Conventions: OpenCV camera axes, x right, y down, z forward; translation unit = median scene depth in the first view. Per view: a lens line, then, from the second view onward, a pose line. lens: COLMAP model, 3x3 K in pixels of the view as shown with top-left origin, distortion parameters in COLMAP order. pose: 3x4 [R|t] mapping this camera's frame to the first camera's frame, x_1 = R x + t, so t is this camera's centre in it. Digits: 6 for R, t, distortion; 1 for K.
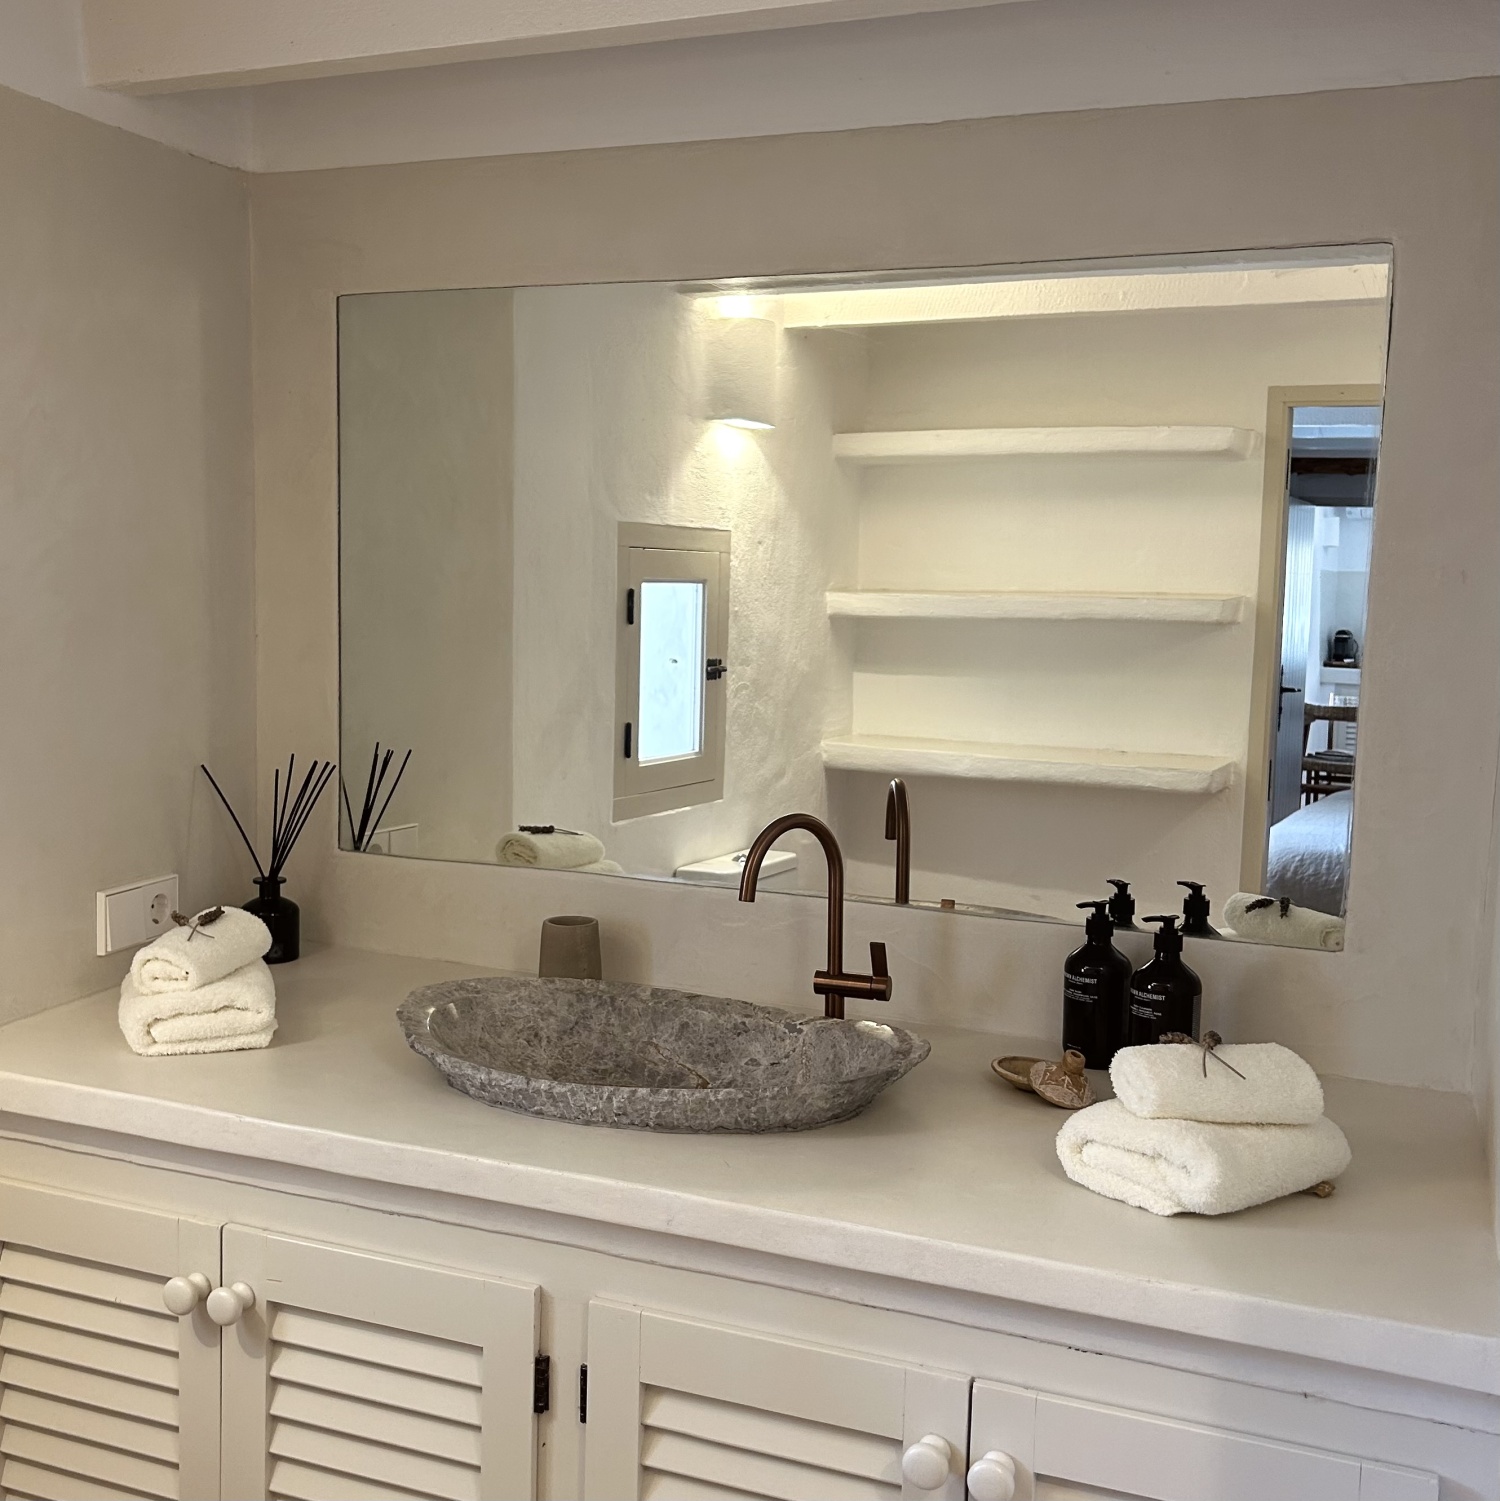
lens RADIAL K [[1699.0, 0, 749.6], [0, 1699.0, 751.4], [0, 0, 1]] dist [0.011144, 0.000000]
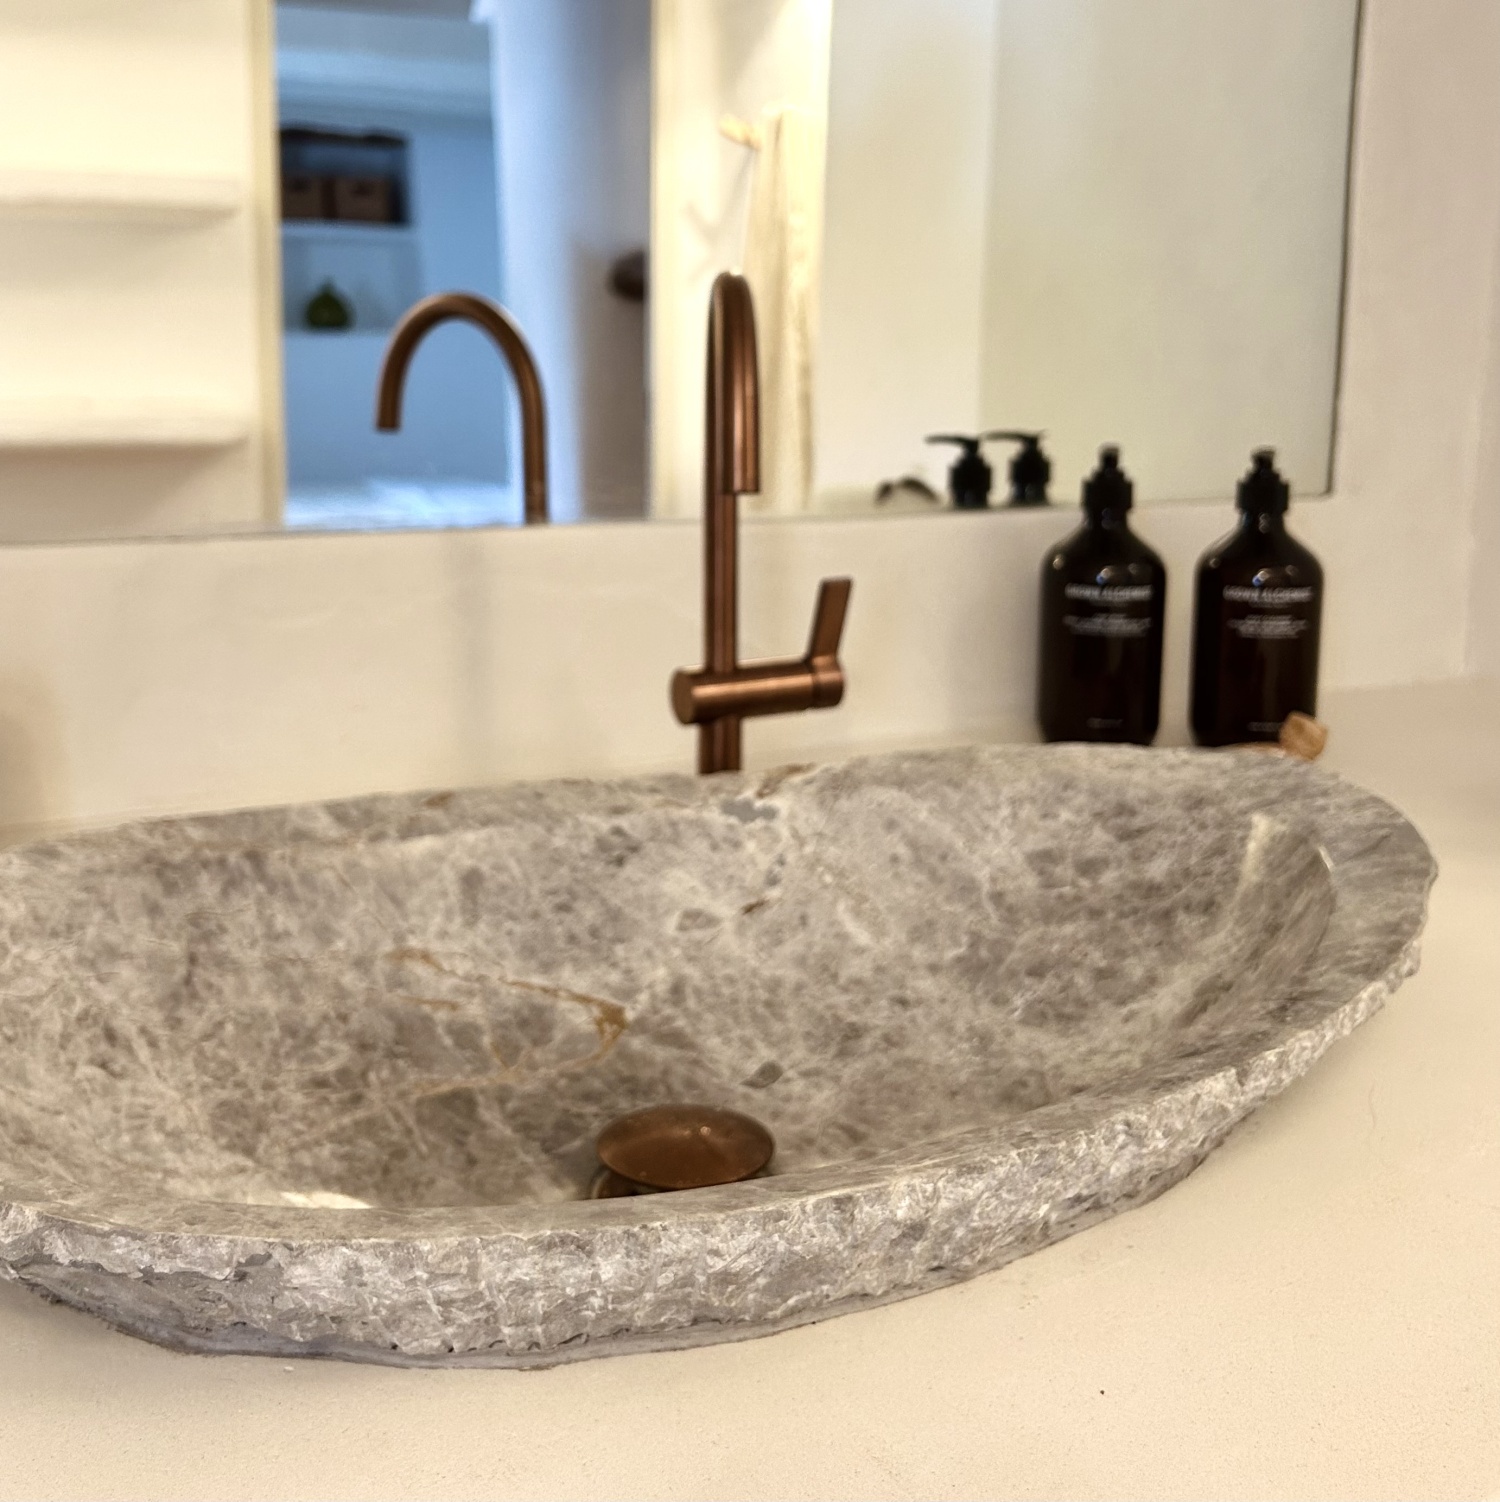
lens RADIAL K [[1700.1, 0, 749.2], [0, 1700.1, 748.5], [0, 0, 1]] dist [0.011144, 0.000000]
pose [[0.656025, -0.194602, 0.729220, -0.254387], [0.088270, 0.979340, 0.181941, 0.075607], [-0.749560, -0.054990, 0.659648, 0.726897]]
